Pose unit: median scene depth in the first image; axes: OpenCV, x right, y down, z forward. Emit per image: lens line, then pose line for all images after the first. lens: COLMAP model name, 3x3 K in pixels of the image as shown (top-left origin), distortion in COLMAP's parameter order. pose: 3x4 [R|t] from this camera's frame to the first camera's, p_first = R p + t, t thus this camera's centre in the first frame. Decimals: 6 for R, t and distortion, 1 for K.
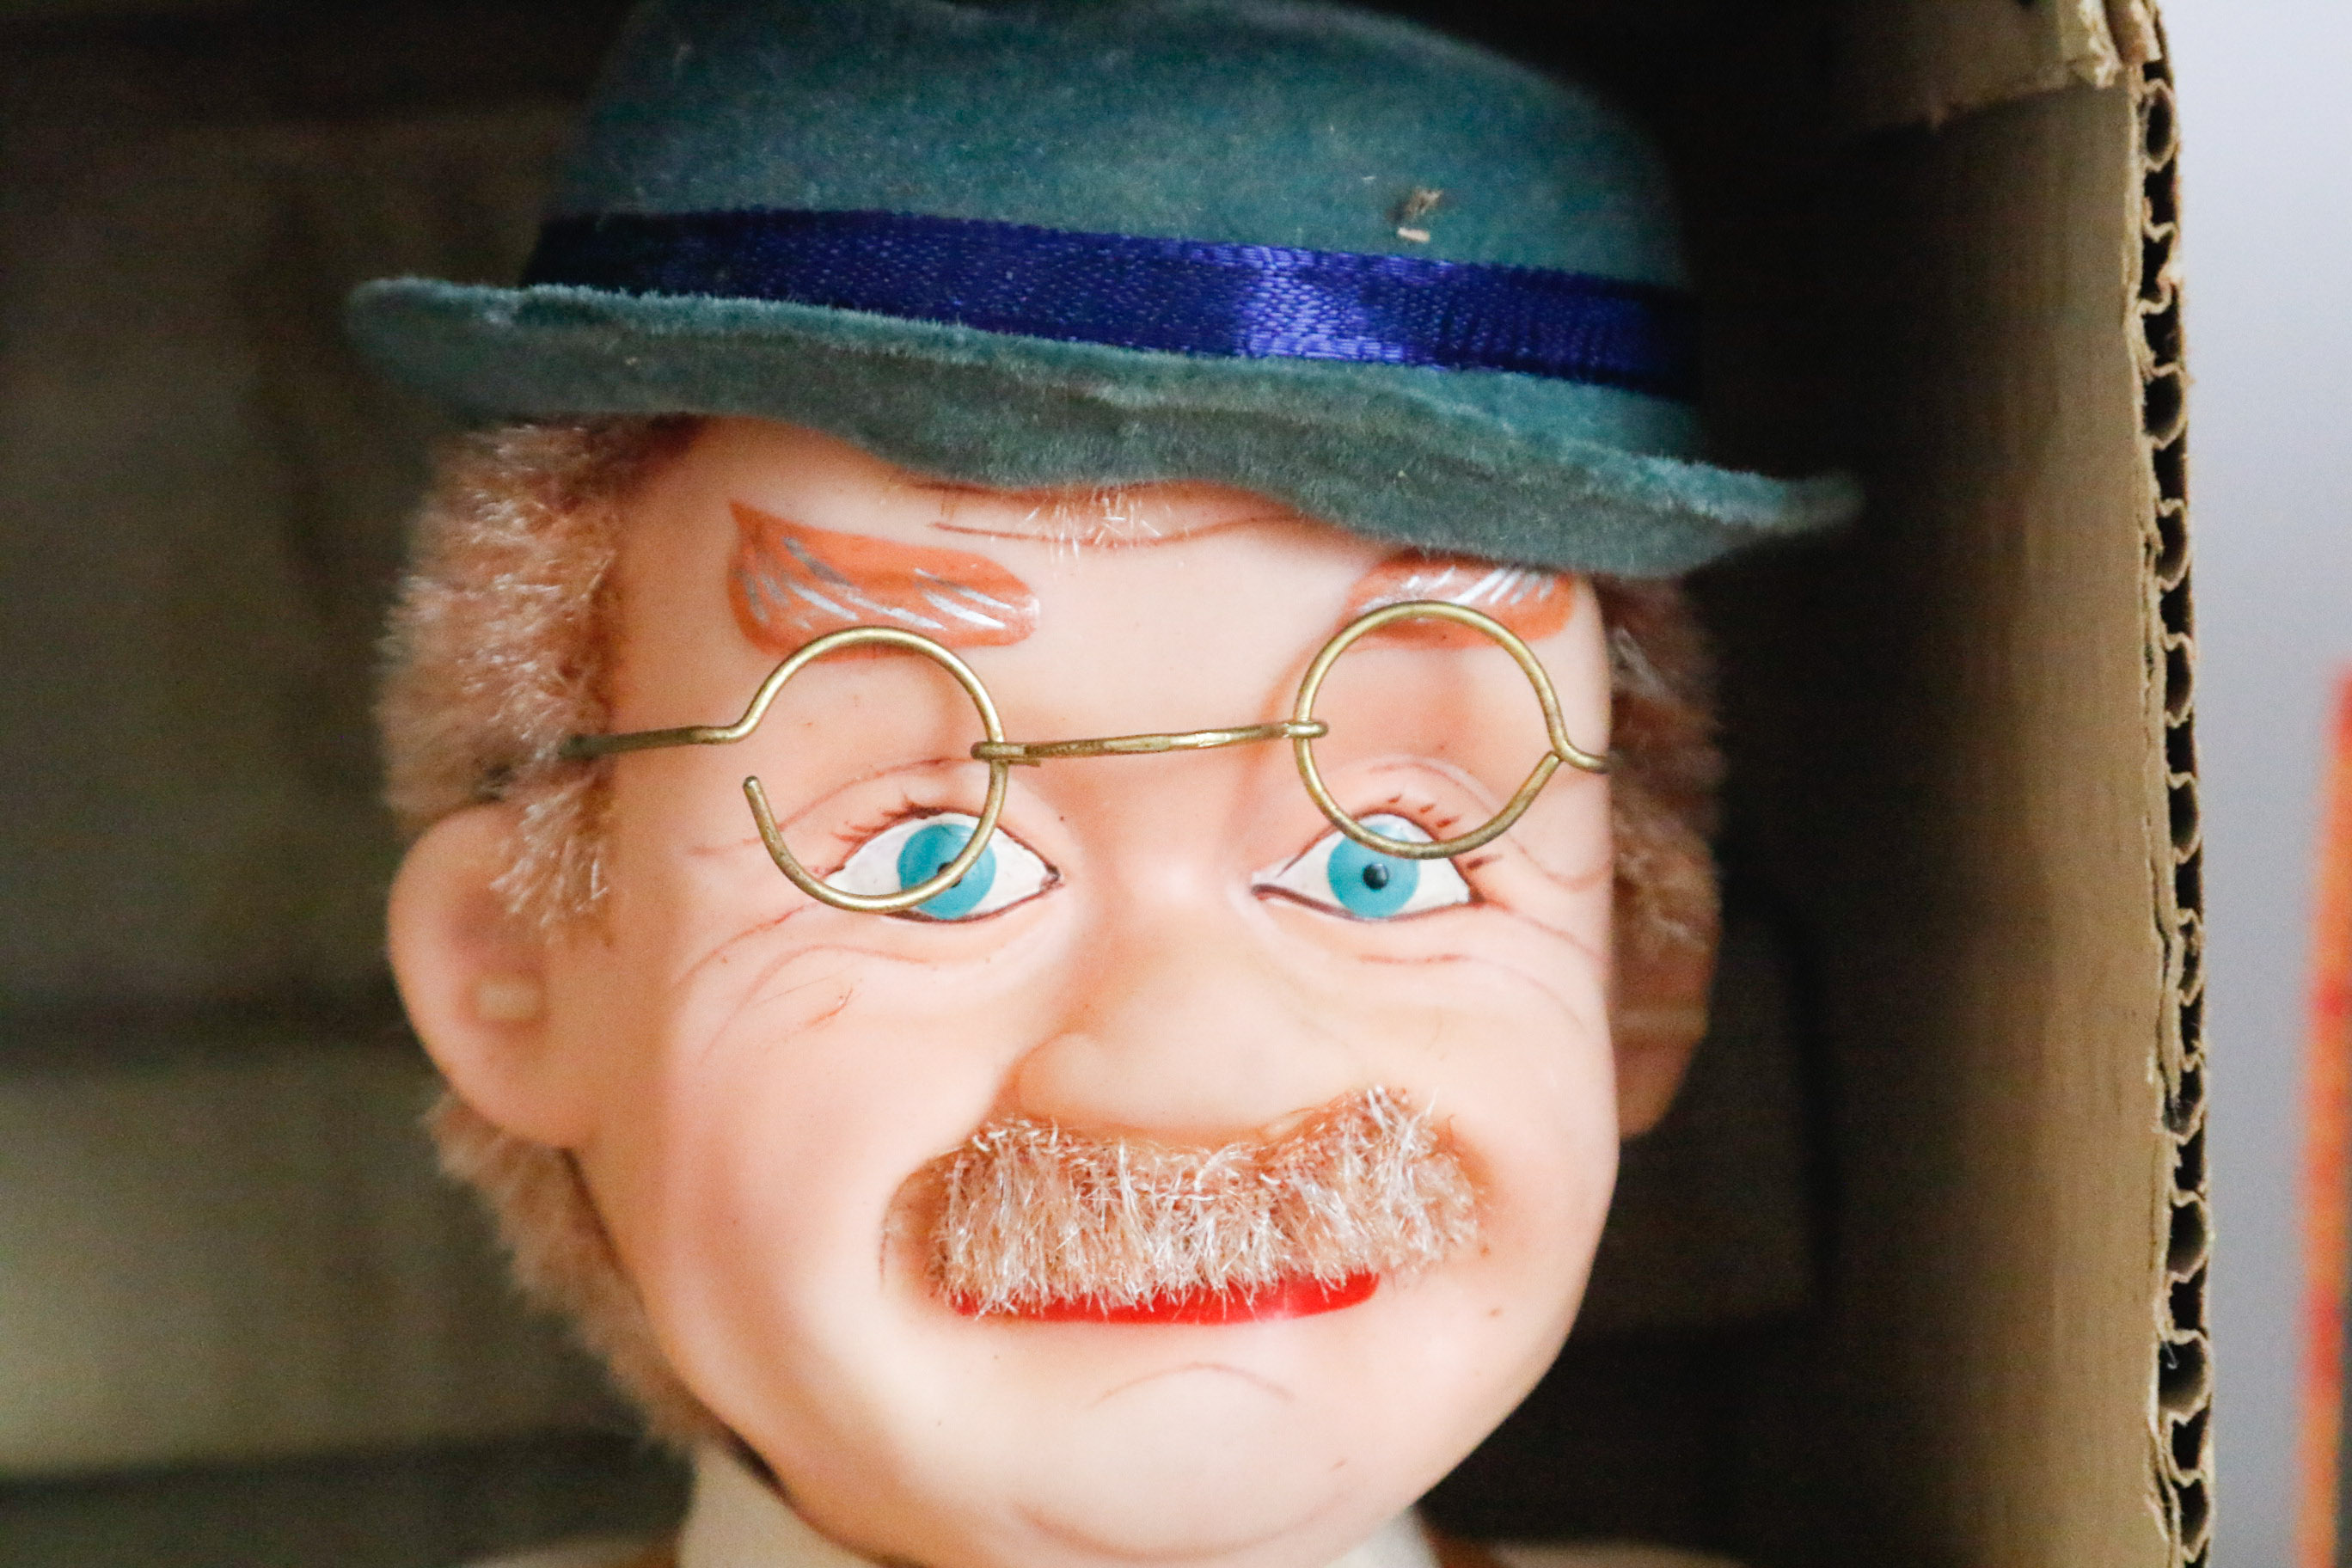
lens RADIAL K [[7993.0, 0, 1182.4], [0, 7993.0, 779.9], [0, 0, 1]] dist [0.178505, 0.000000]
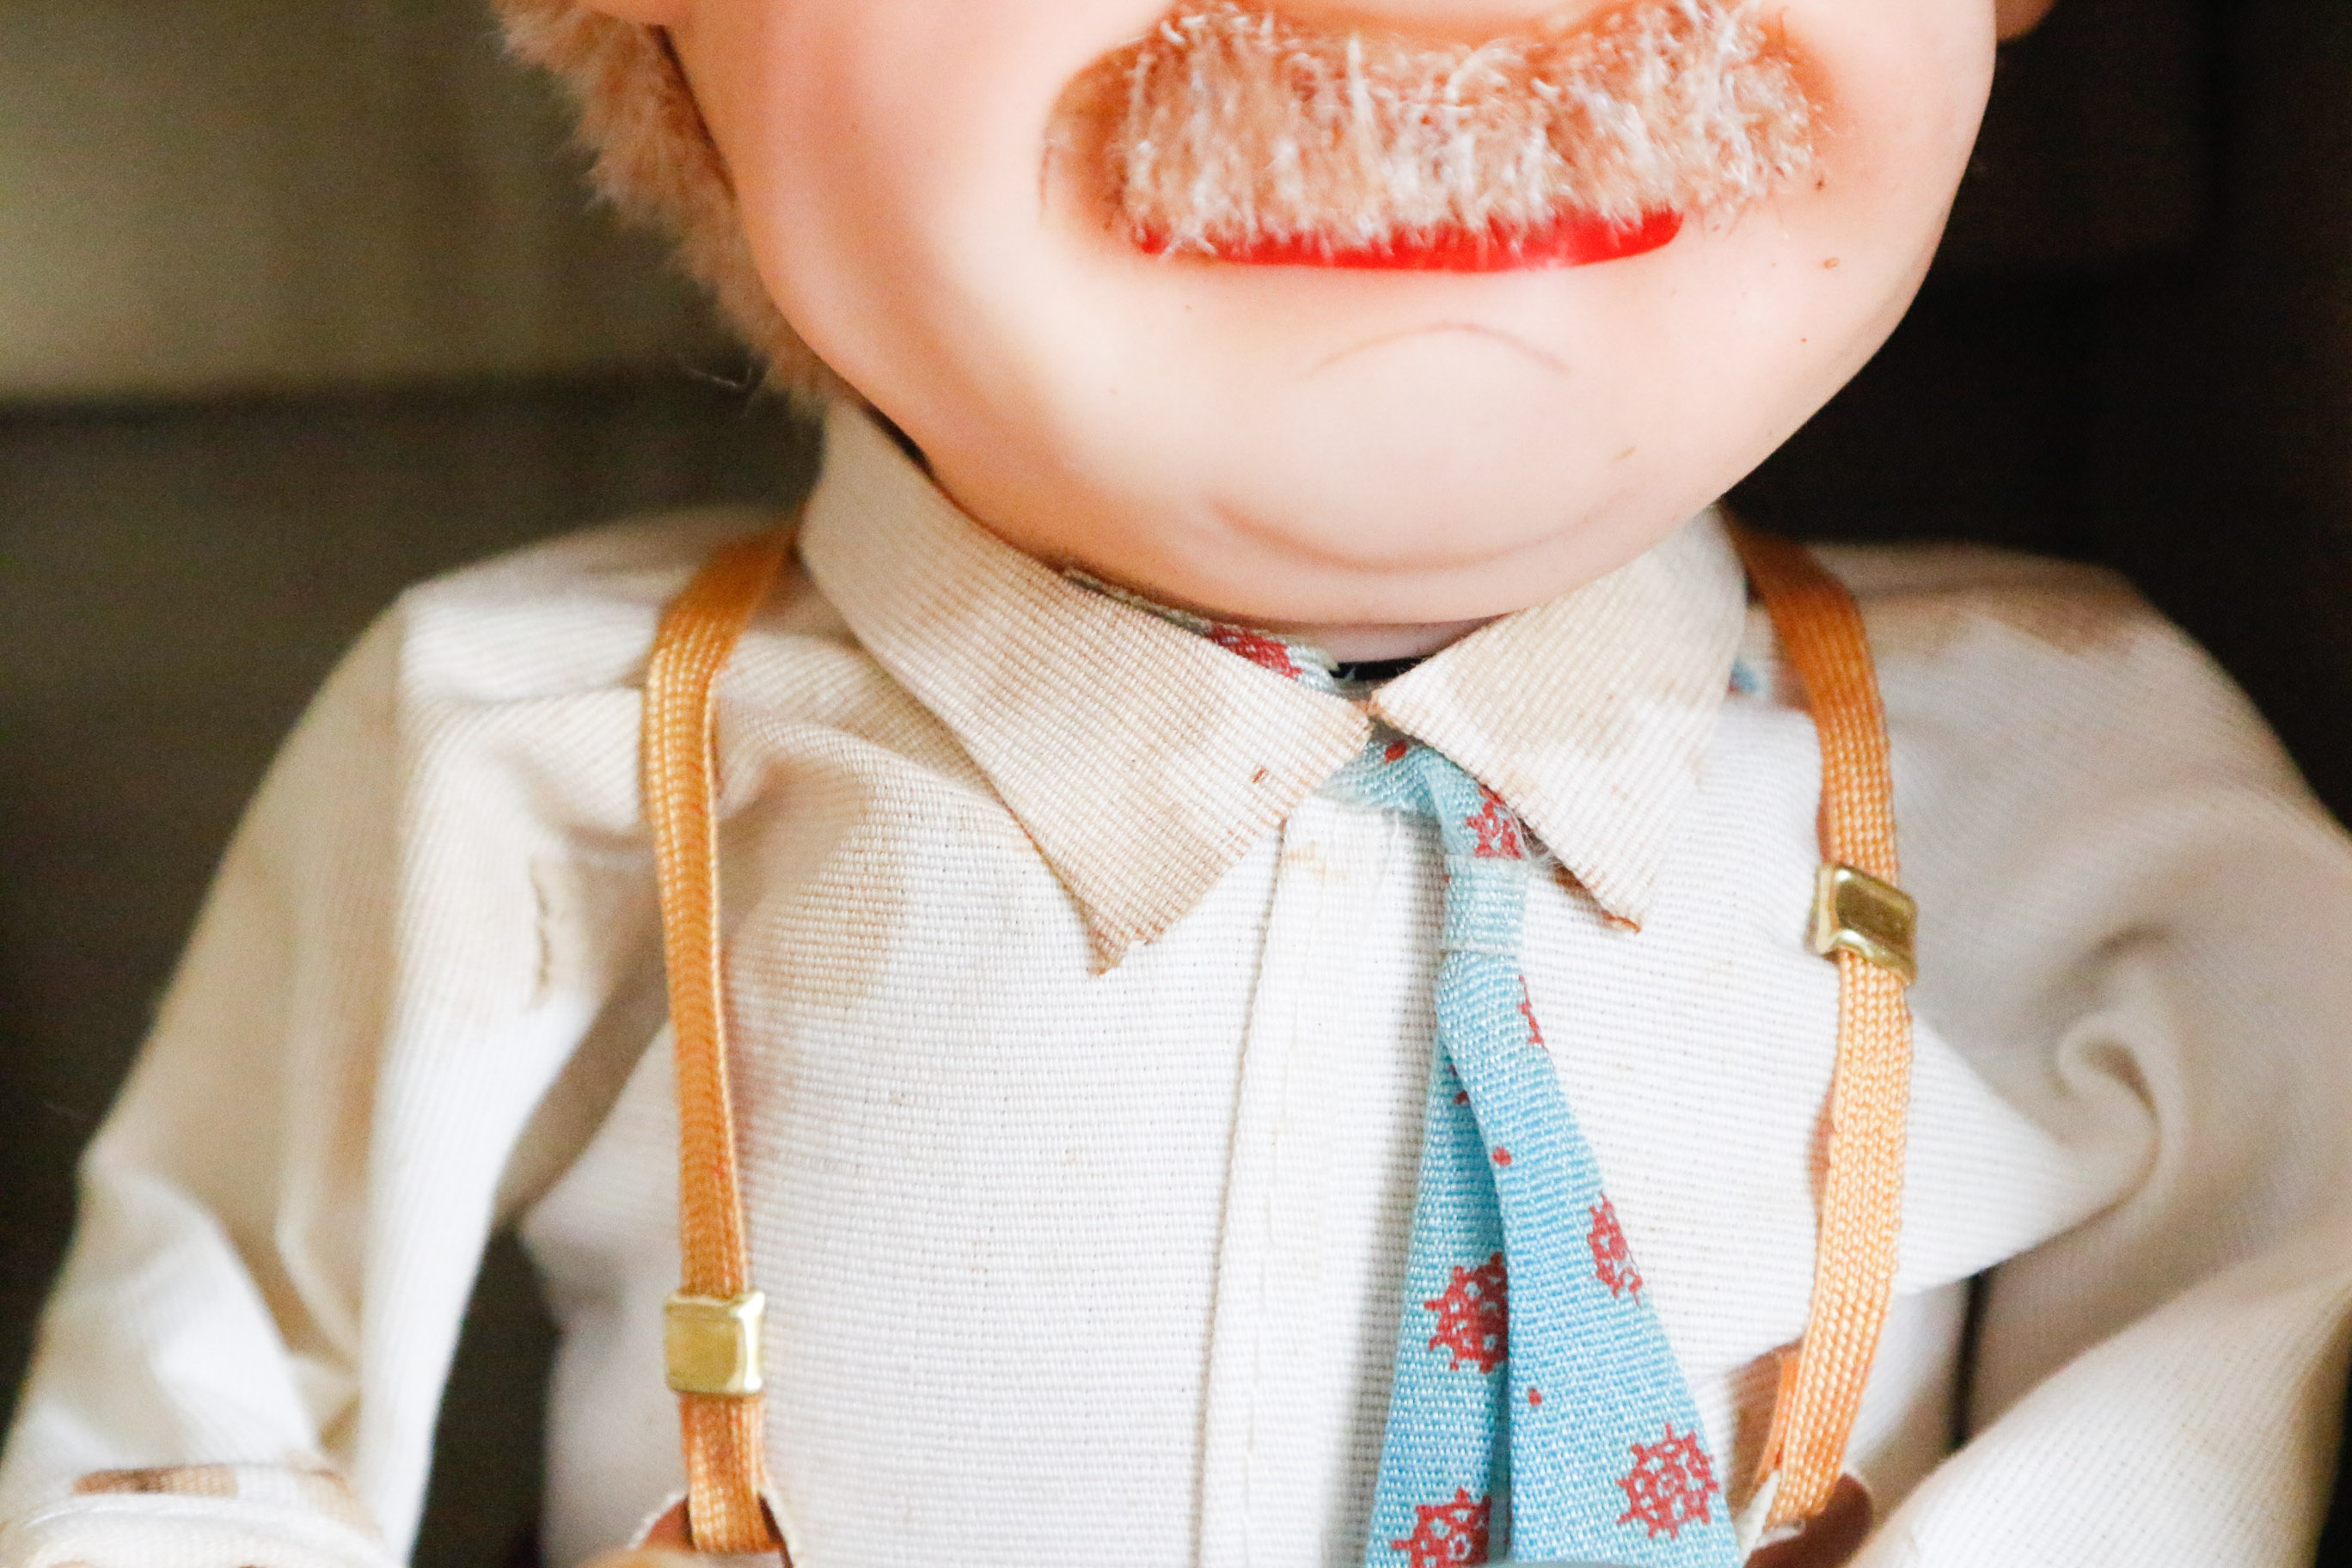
lens RADIAL K [[7122.2, 0, 1166.1], [0, 7122.2, 773.6], [0, 0, 1]] dist [0.131800, 0.000000]
pose [[0.998866, 0.025681, -0.040095, 0.003616], [-0.019409, 0.988549, 0.149650, 0.013156], [0.043479, -0.148702, 0.987926, 0.308695]]
